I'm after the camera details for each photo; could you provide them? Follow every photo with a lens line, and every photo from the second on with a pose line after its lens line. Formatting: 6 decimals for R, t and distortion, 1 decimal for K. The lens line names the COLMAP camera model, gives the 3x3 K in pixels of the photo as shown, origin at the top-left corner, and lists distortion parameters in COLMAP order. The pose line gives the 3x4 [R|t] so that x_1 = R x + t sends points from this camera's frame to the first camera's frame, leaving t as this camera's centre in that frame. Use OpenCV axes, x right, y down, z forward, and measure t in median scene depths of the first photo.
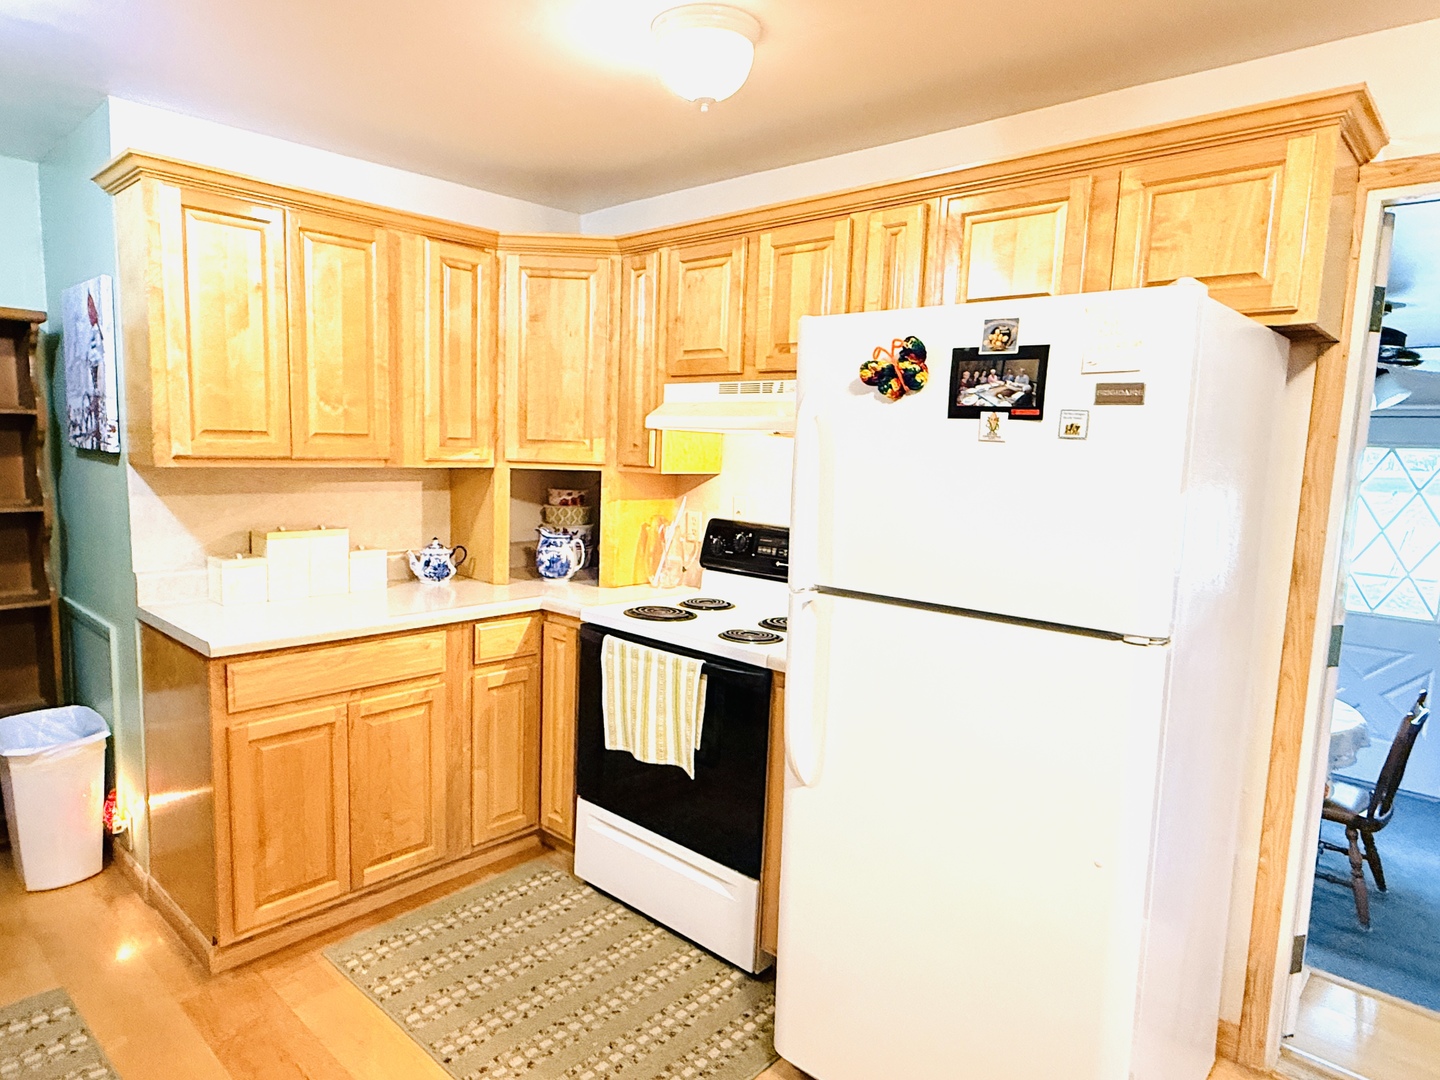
lens RADIAL K [[872.5, 0, 720.0], [0, 872.5, 540.0], [0, 0, 1]] dist [0.027214, -0.000256]
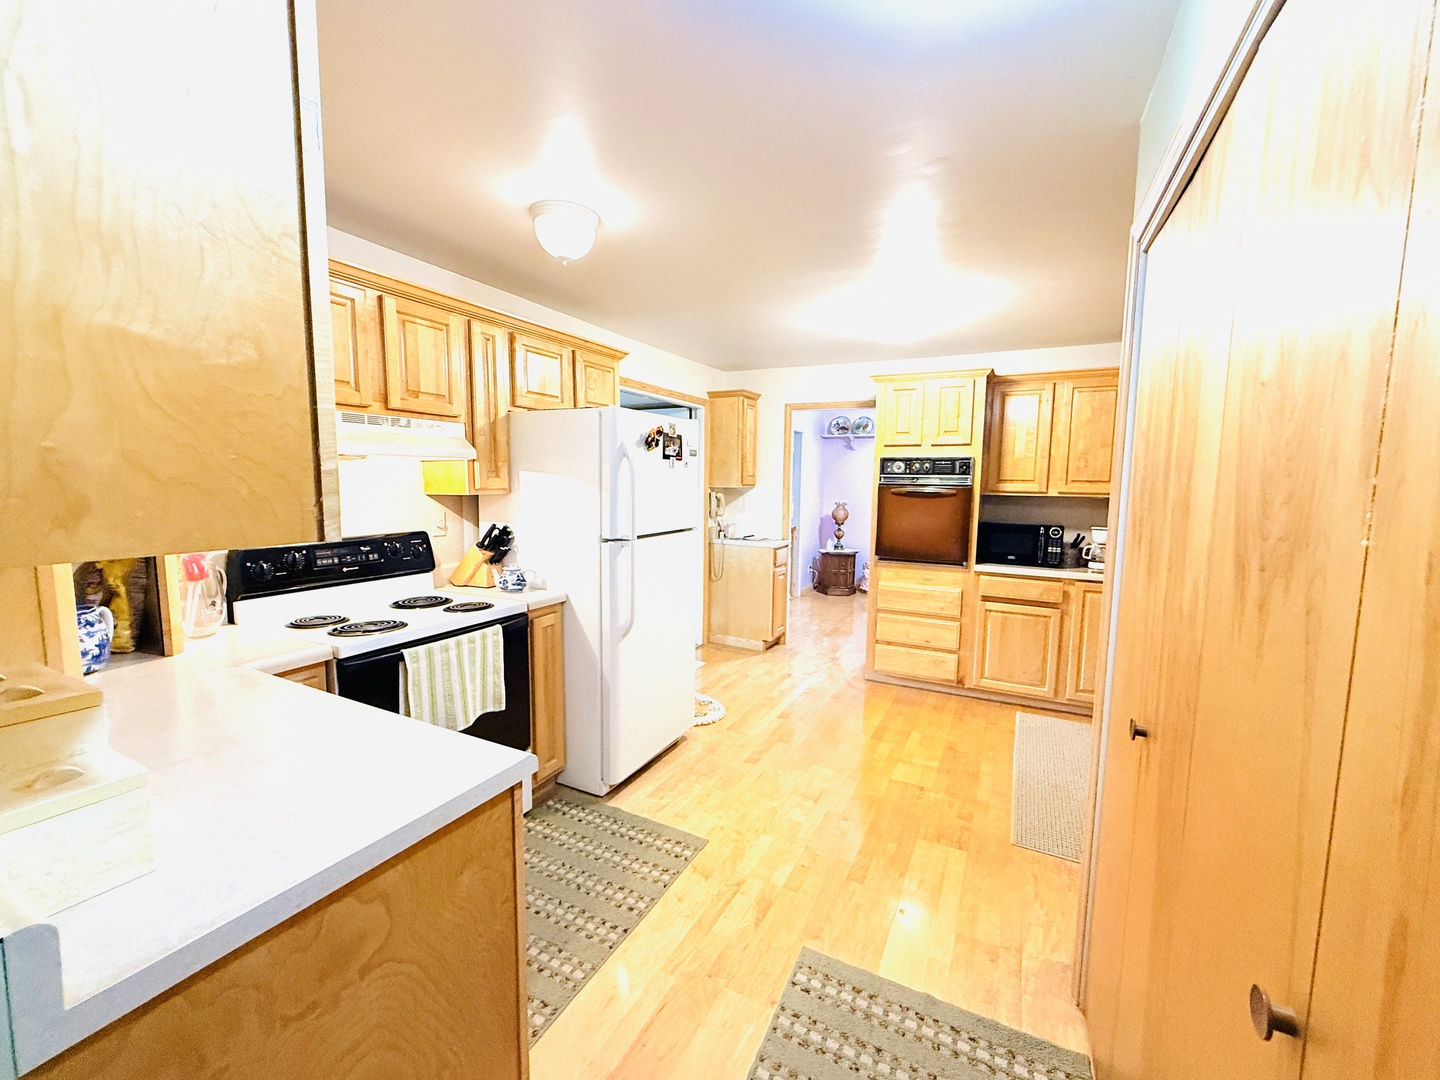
lens RADIAL K [[570.8, 0, 720.0], [0, 570.8, 540.0], [0, 0, 1]] dist [-0.000540, 0.000184]
pose [[-0.253053, -0.141961, 0.956980, -1.423624], [0.088506, 0.981631, 0.169021, -0.174245], [-0.963396, 0.127469, -0.235840, 1.263755]]
